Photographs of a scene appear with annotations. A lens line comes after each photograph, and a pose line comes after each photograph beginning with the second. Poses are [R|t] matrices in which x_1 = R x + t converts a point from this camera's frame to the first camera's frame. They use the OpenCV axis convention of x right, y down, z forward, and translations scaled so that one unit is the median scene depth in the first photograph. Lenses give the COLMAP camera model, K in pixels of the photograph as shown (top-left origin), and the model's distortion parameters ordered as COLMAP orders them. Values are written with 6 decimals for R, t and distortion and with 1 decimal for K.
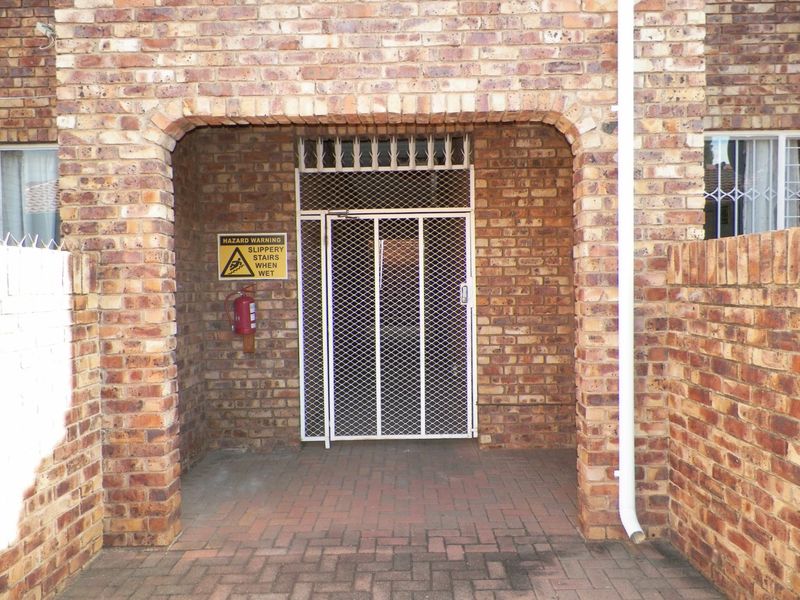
lens RADIAL K [[597.2, 0, 394.3], [0, 597.2, 300.5], [0, 0, 1]] dist [0.009836, -0.008954]
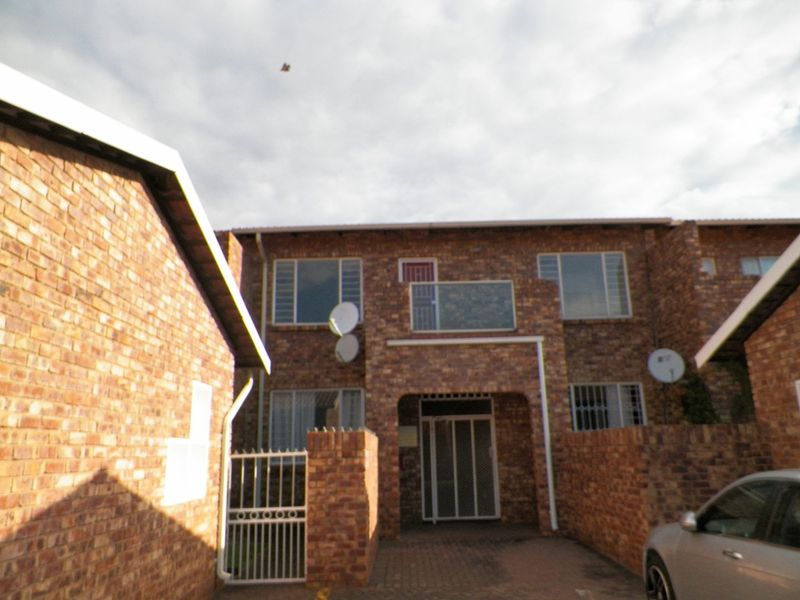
lens RADIAL K [[597.2, 0, 401.3], [0, 597.2, 292.4], [0, 0, 1]] dist [0.009836, -0.008954]
pose [[0.999792, -0.002217, 0.020270, -0.435636], [0.007896, 0.958609, -0.284615, 0.080974], [-0.018800, 0.284716, 0.958428, -2.184155]]
